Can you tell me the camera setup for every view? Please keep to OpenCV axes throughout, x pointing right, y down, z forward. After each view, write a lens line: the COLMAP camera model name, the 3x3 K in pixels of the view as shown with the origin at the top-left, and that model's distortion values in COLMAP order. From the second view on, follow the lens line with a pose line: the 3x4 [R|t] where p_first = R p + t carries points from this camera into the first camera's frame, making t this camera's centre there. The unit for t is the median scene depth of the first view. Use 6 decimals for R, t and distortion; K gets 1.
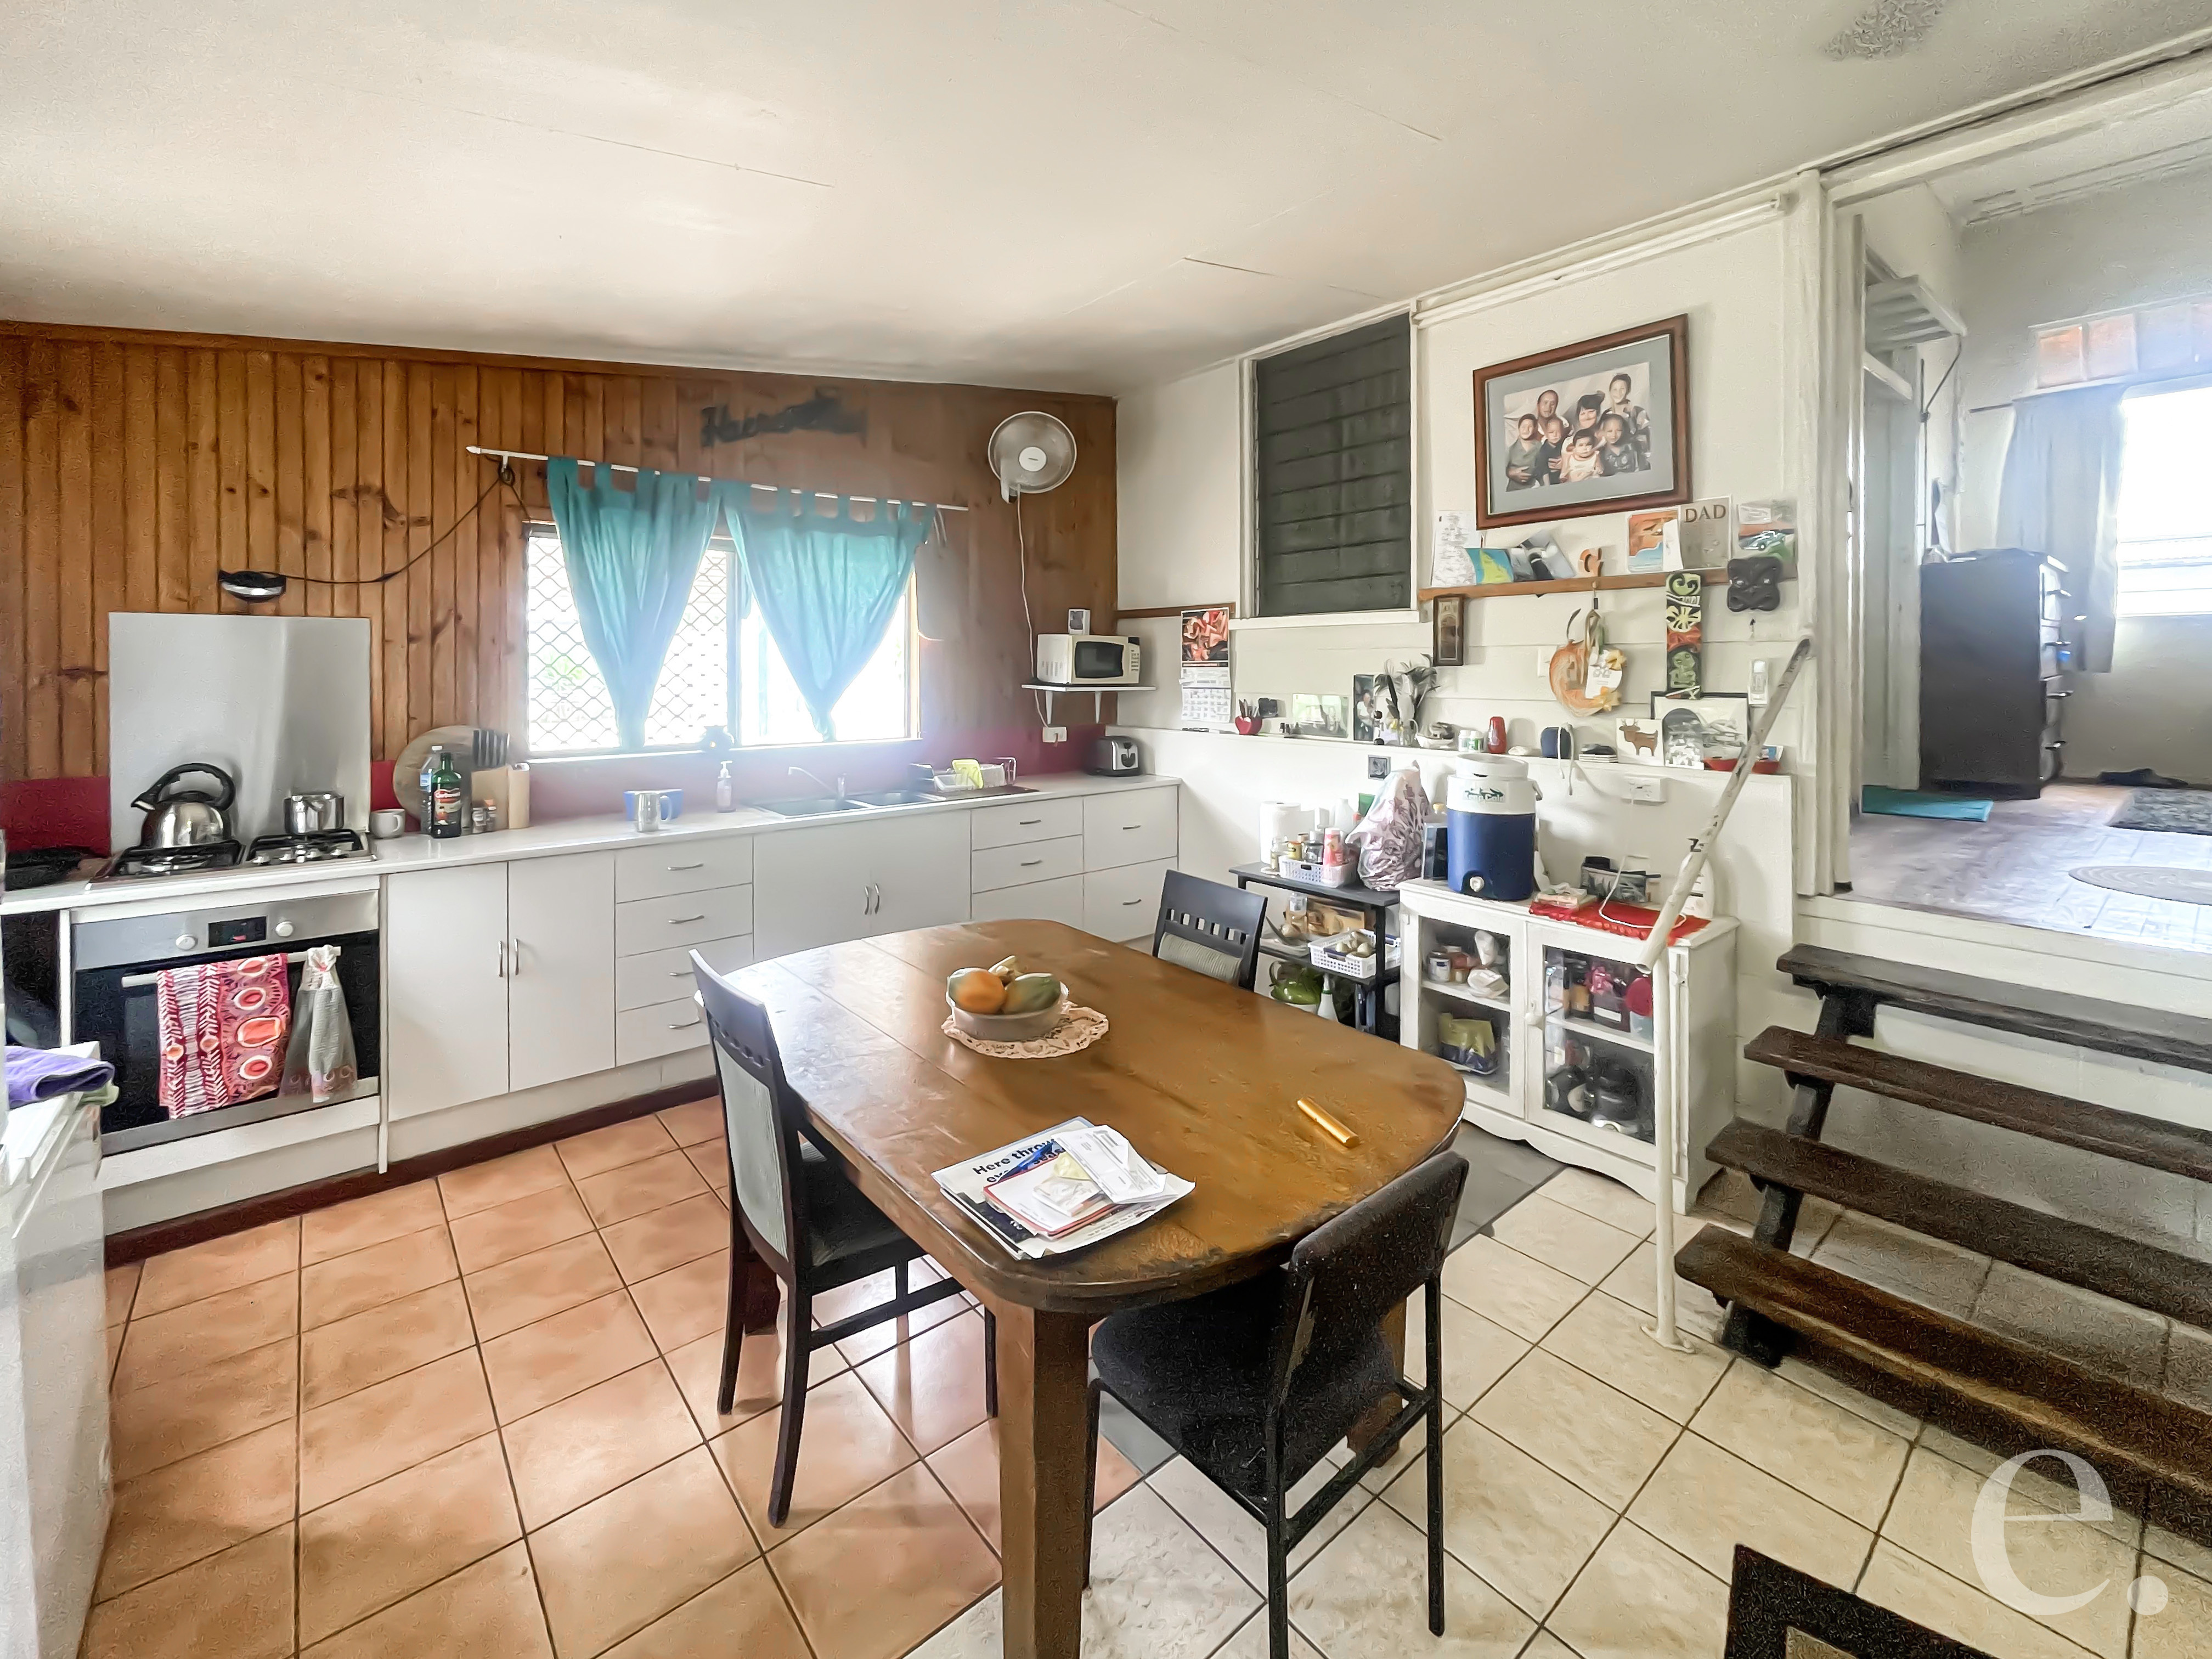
lens RADIAL K [[947.2, 0, 1100.8], [0, 947.2, 681.9], [0, 0, 1]] dist [-0.002498, -0.000362]
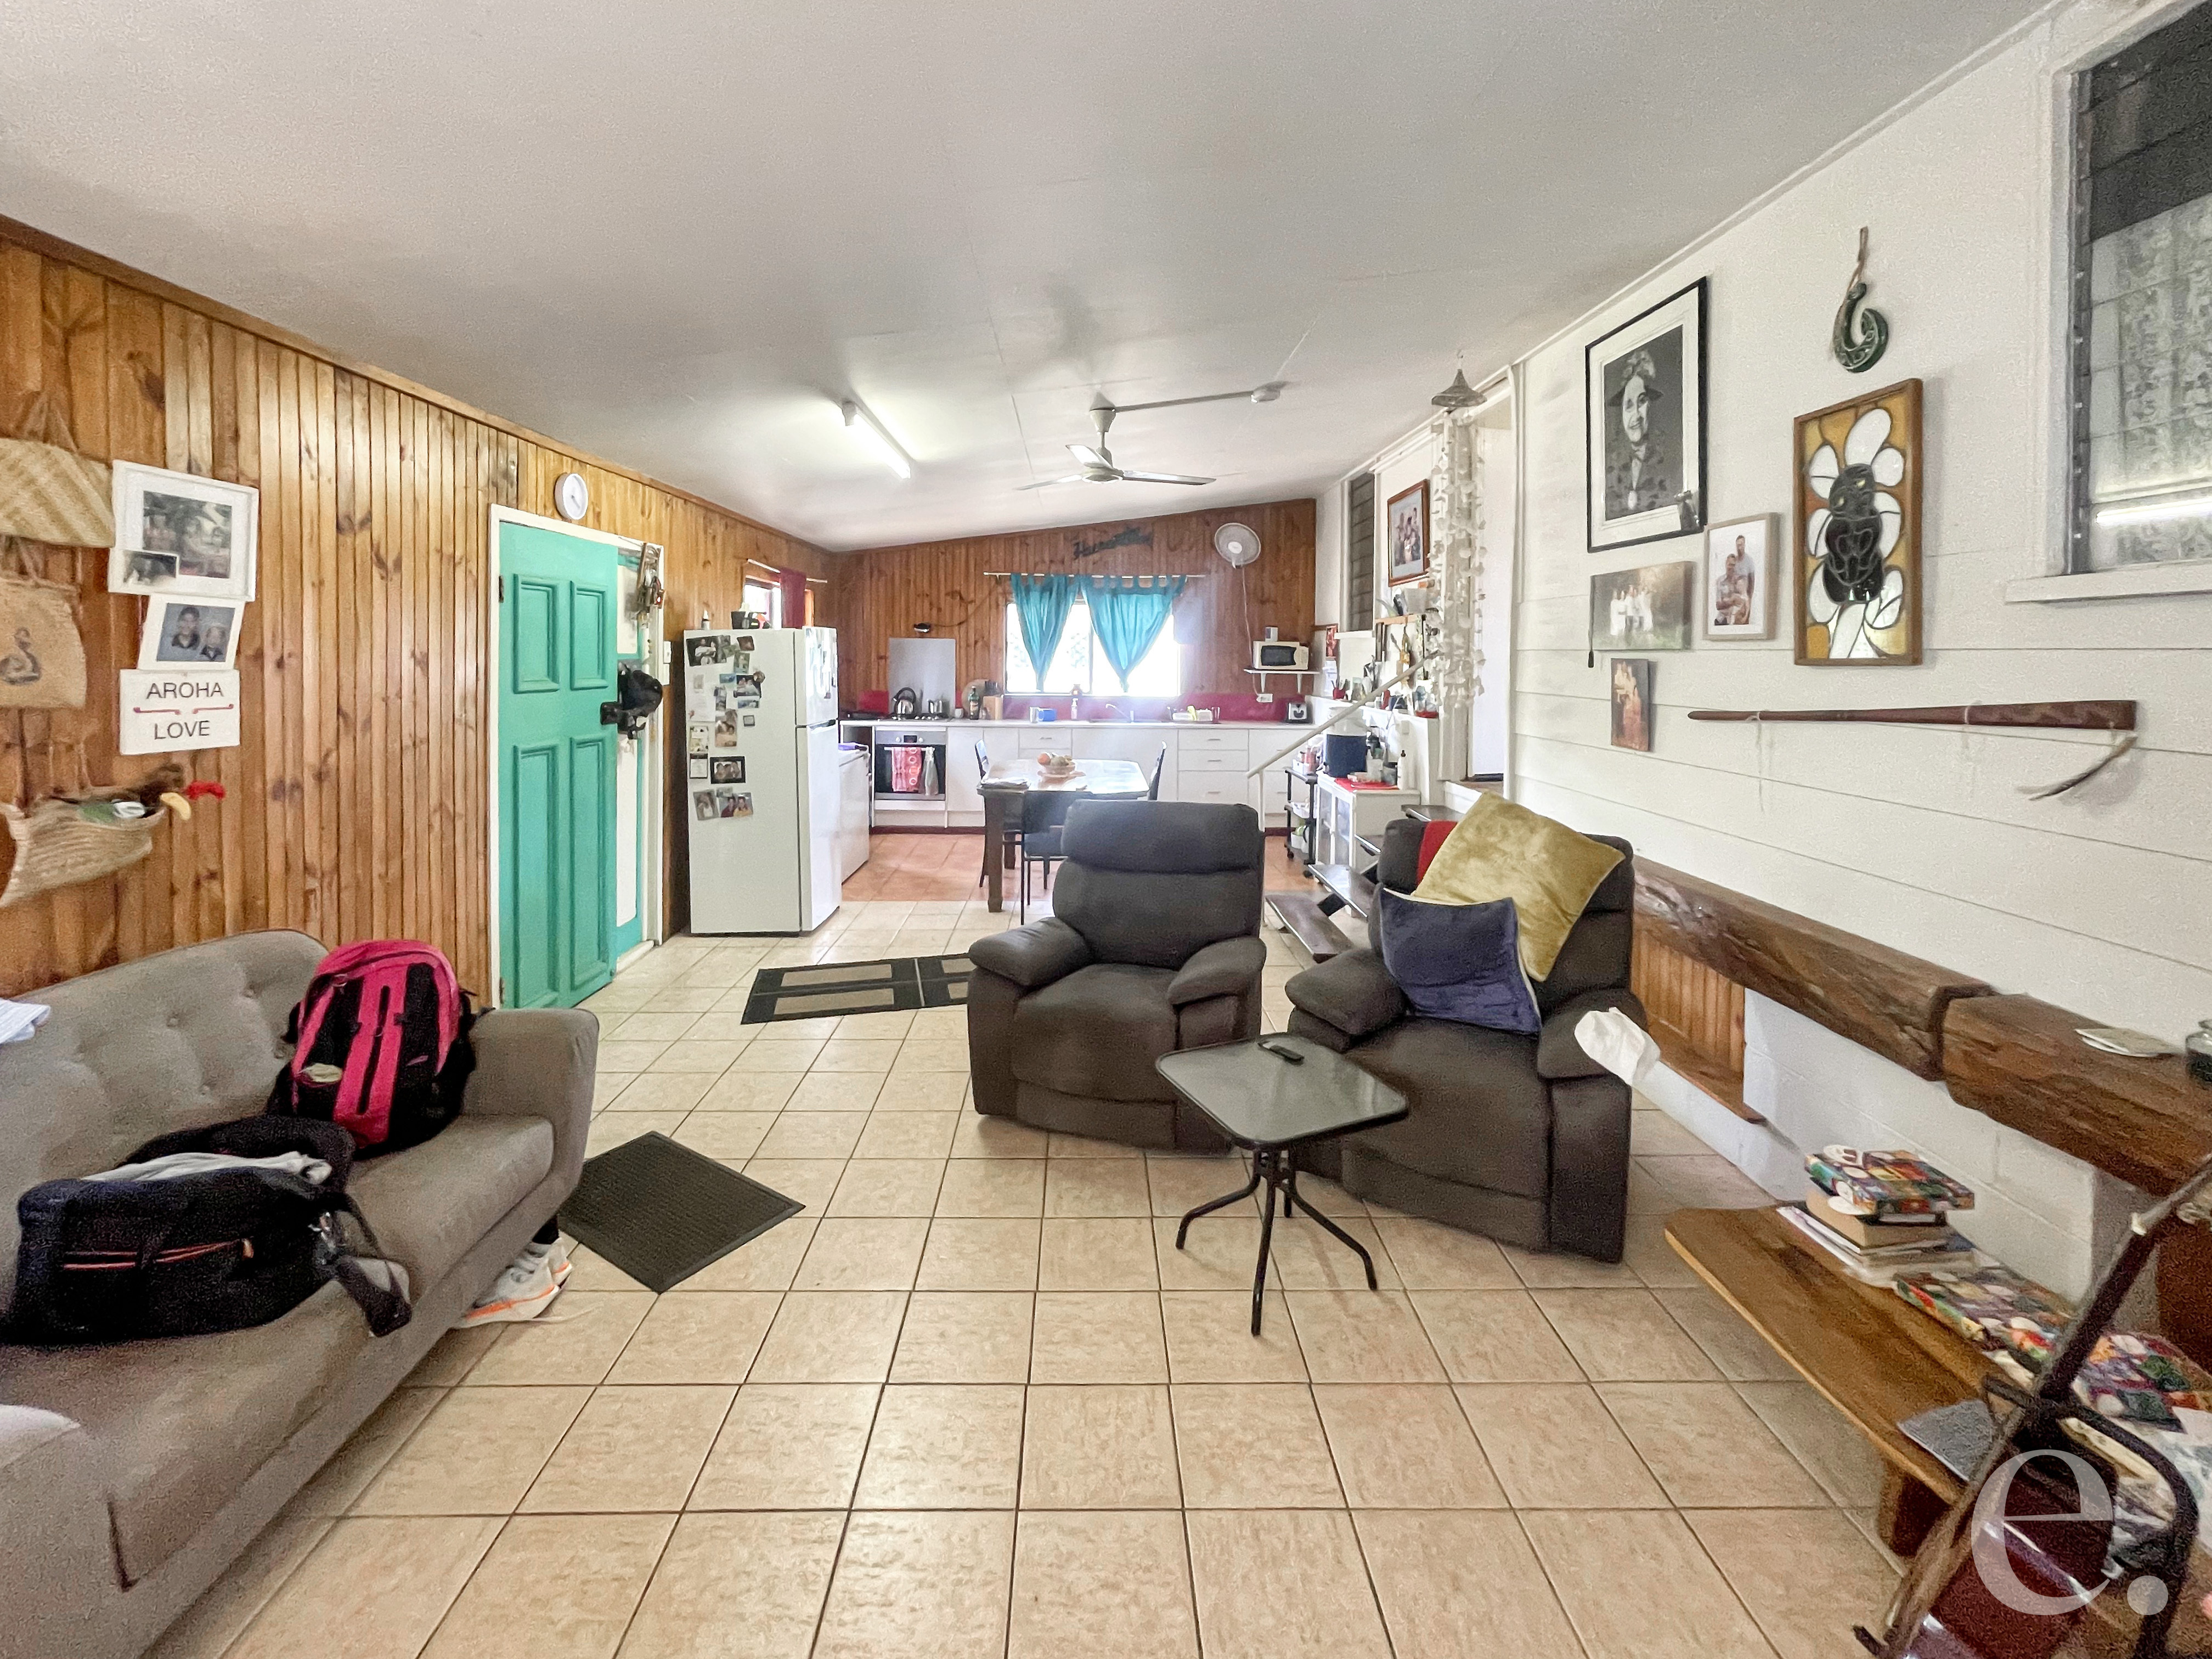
lens RADIAL K [[947.2, 0, 1100.8], [0, 947.2, 681.9], [0, 0, 1]] dist [-0.002498, -0.000362]
pose [[0.781722, 0.027215, -0.623033, 1.154096], [-0.019657, 0.999626, 0.019001, -0.002248], [0.623317, -0.002606, 0.781965, -0.806903]]
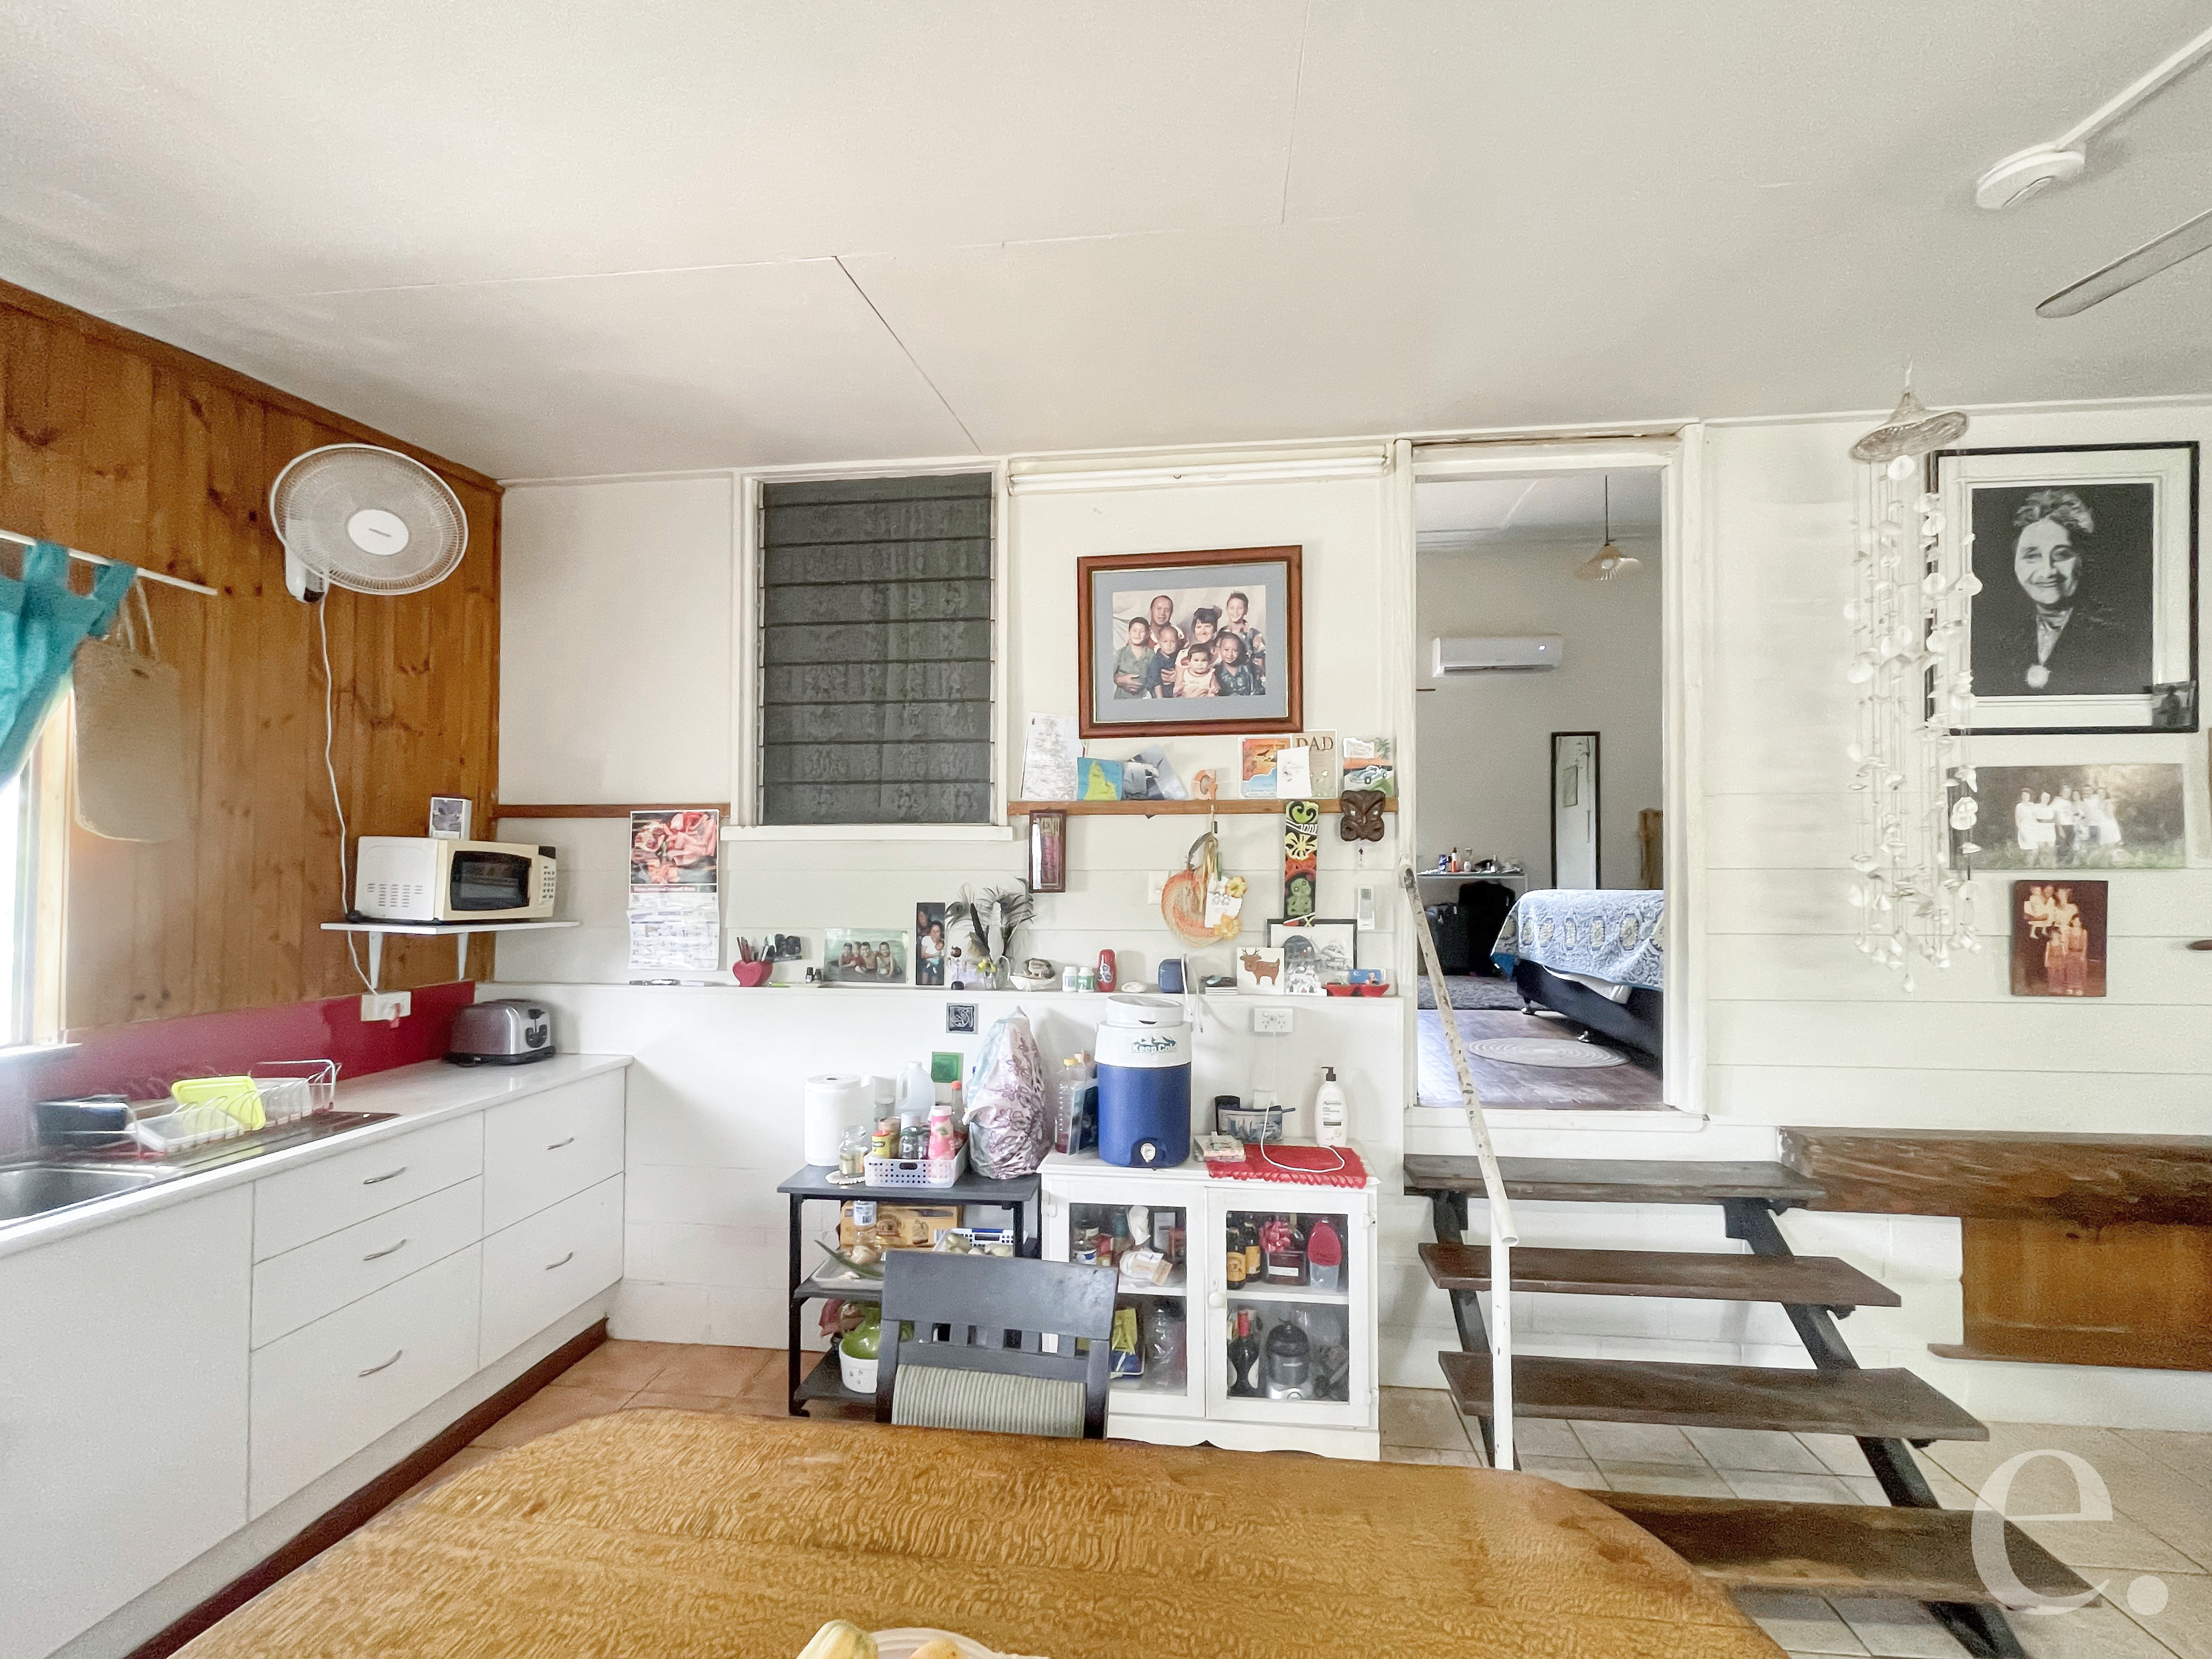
lens RADIAL K [[897.8, 0, 1109.8], [0, 897.8, 872.7], [0, 0, 1]] dist [0.000713, -0.000561]
pose [[0.717882, 0.014761, 0.696009, -0.166570], [0.008744, 0.999505, -0.030216, -0.010123], [-0.696110, 0.027777, 0.717397, 0.397148]]
